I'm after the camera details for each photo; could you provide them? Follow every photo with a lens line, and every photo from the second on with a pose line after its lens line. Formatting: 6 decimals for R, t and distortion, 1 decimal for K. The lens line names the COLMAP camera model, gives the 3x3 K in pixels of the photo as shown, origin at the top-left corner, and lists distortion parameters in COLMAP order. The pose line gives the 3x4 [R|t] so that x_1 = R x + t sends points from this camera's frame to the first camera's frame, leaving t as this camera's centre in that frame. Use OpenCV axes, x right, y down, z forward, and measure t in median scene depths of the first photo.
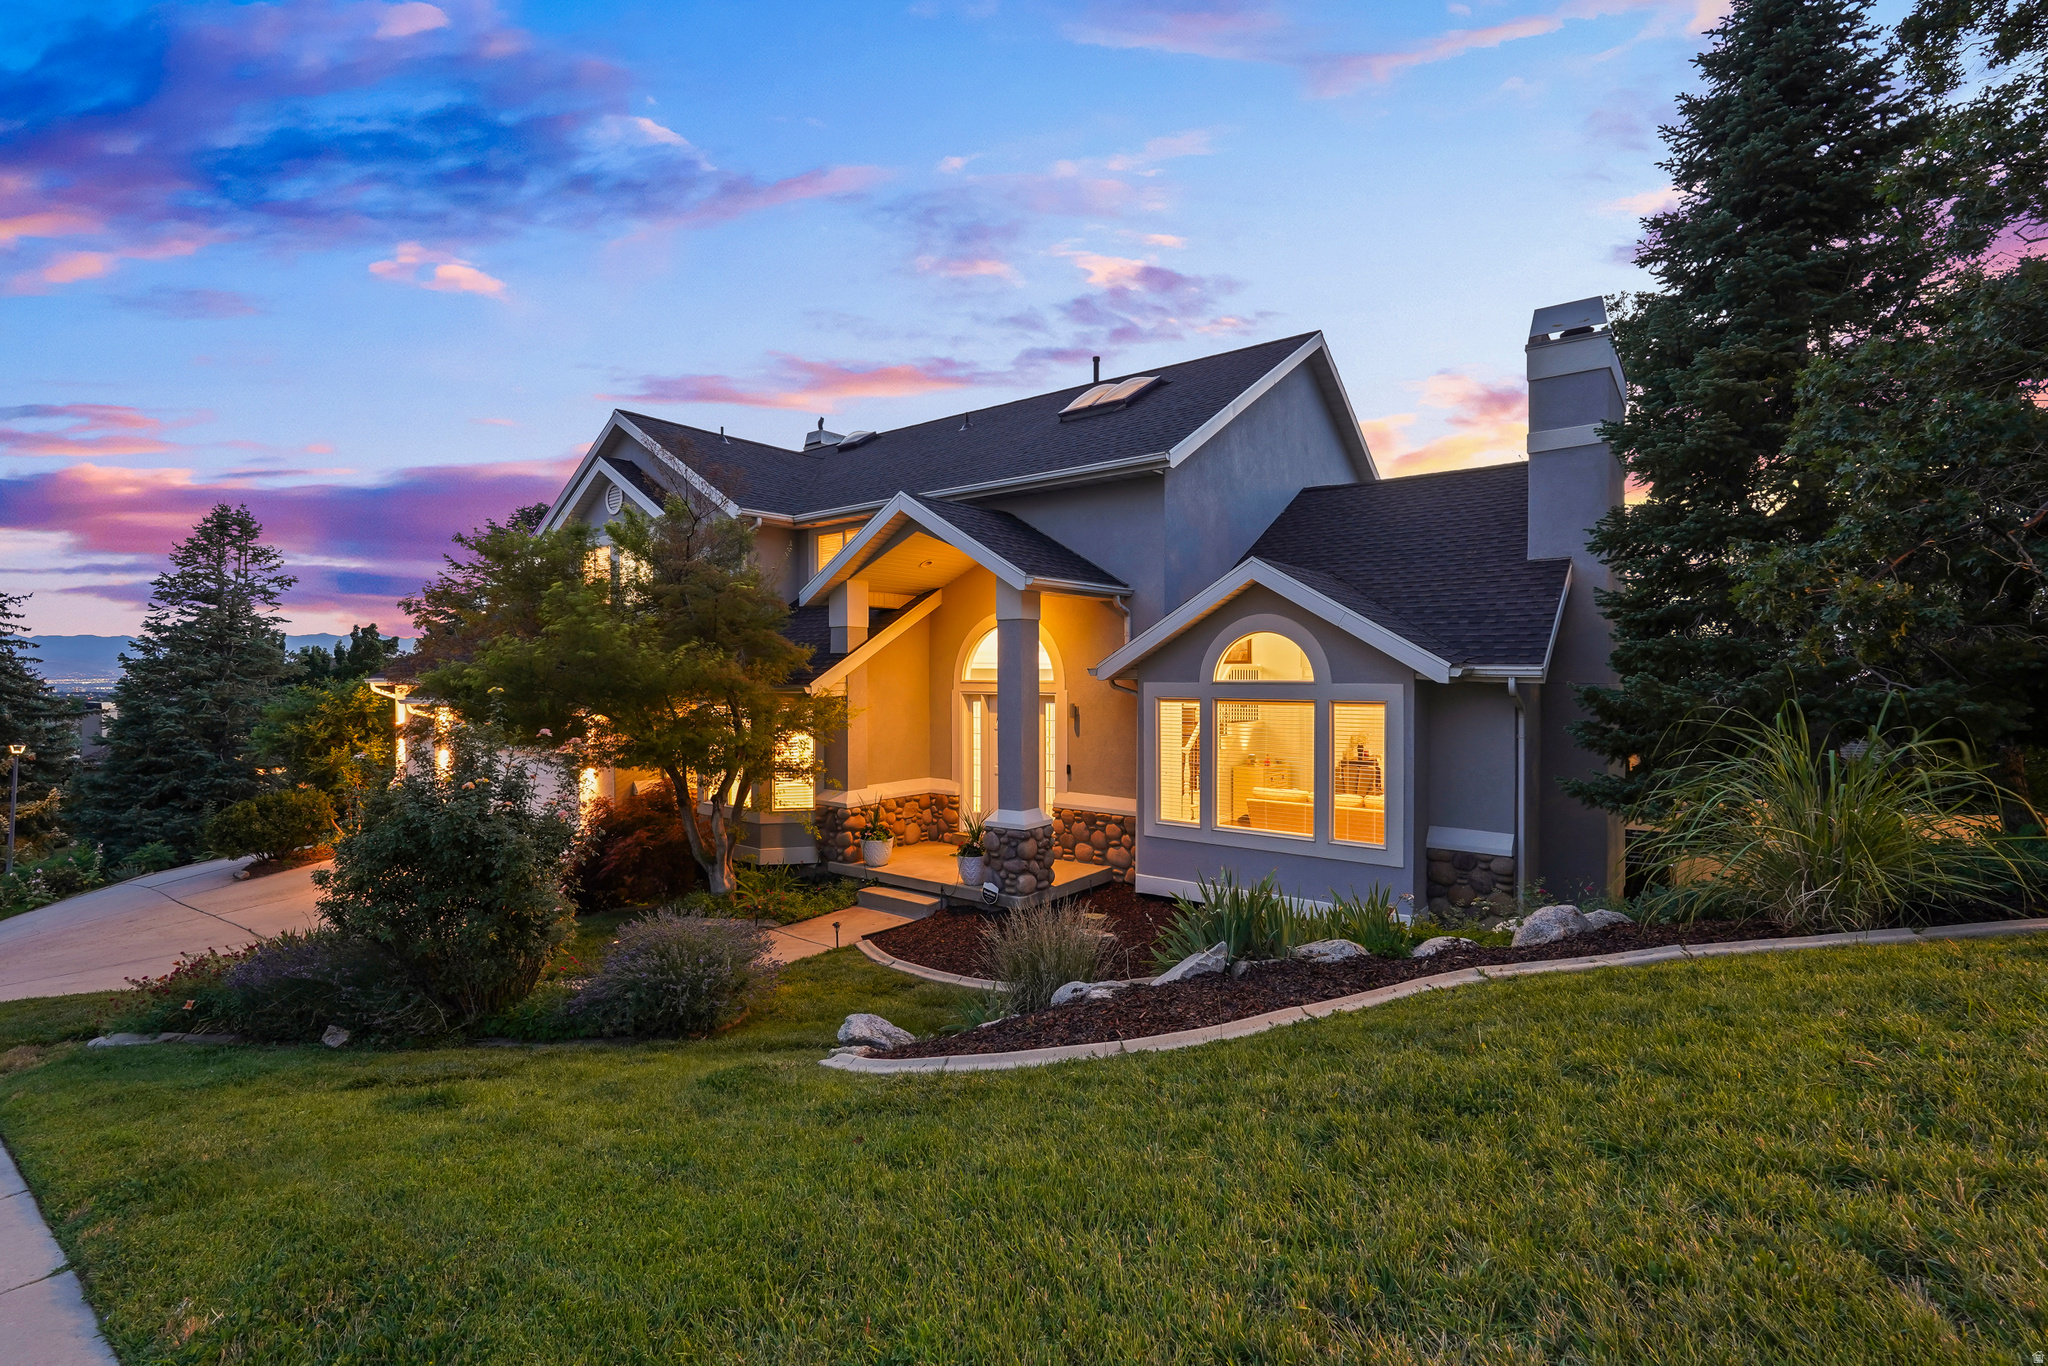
lens RADIAL K [[905.1, 0, 1024.0], [0, 905.1, 683.0], [0, 0, 1]] dist [0.000449, 0.000092]
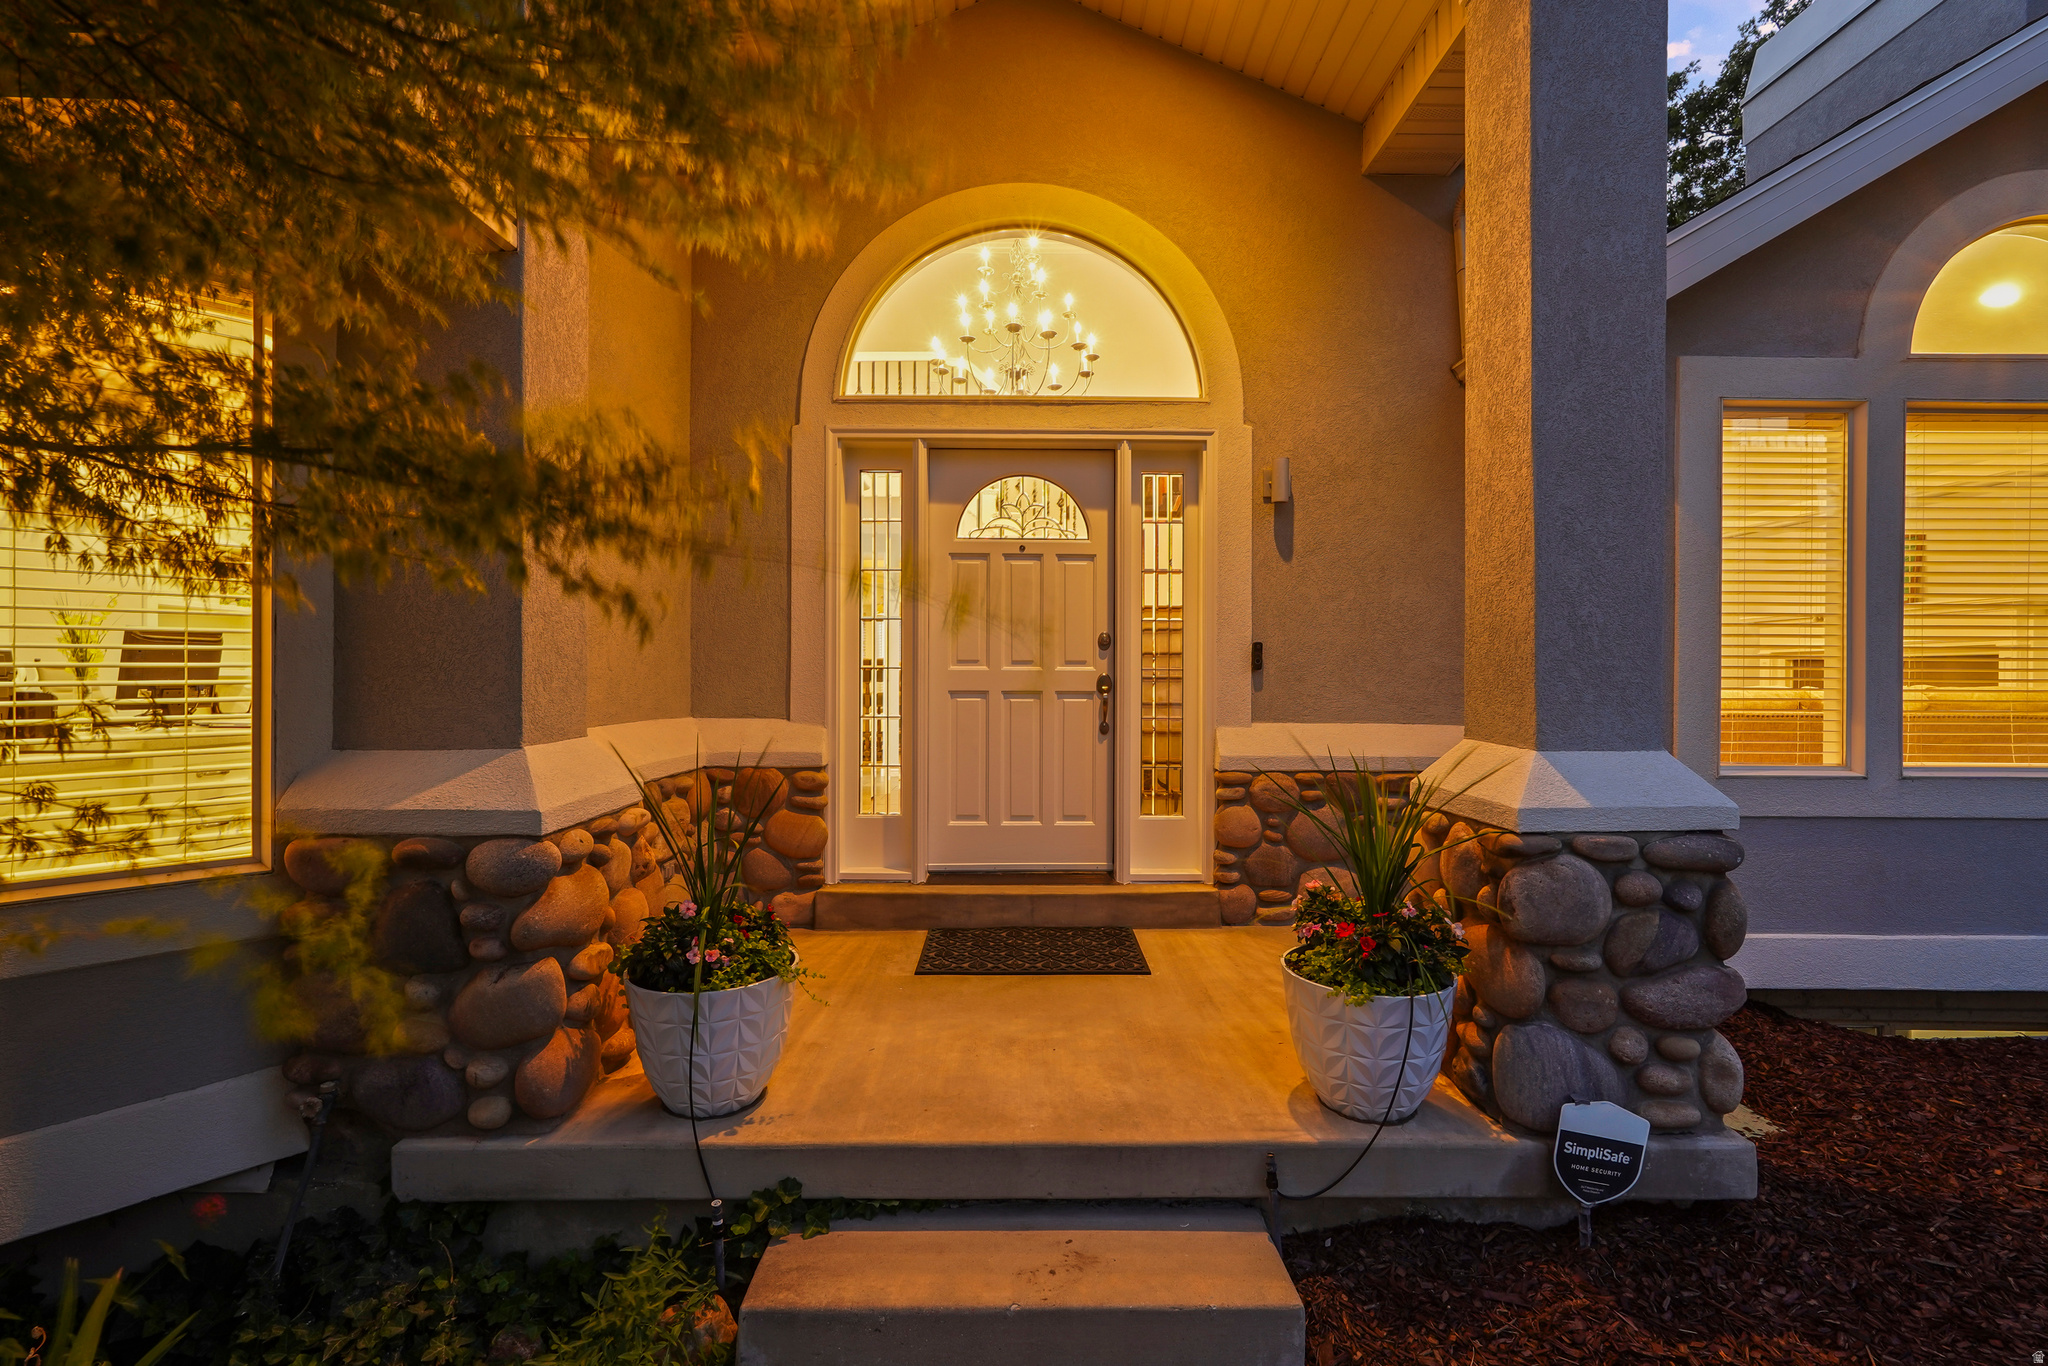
lens RADIAL K [[905.1, 0, 1024.0], [0, 905.1, 683.0], [0, 0, 1]] dist [0.000449, 0.000092]
pose [[0.776872, 0.004795, 0.629641, -0.234187], [-0.001991, 0.999985, -0.005158, 0.107464], [-0.629656, 0.002754, 0.776869, 0.789096]]
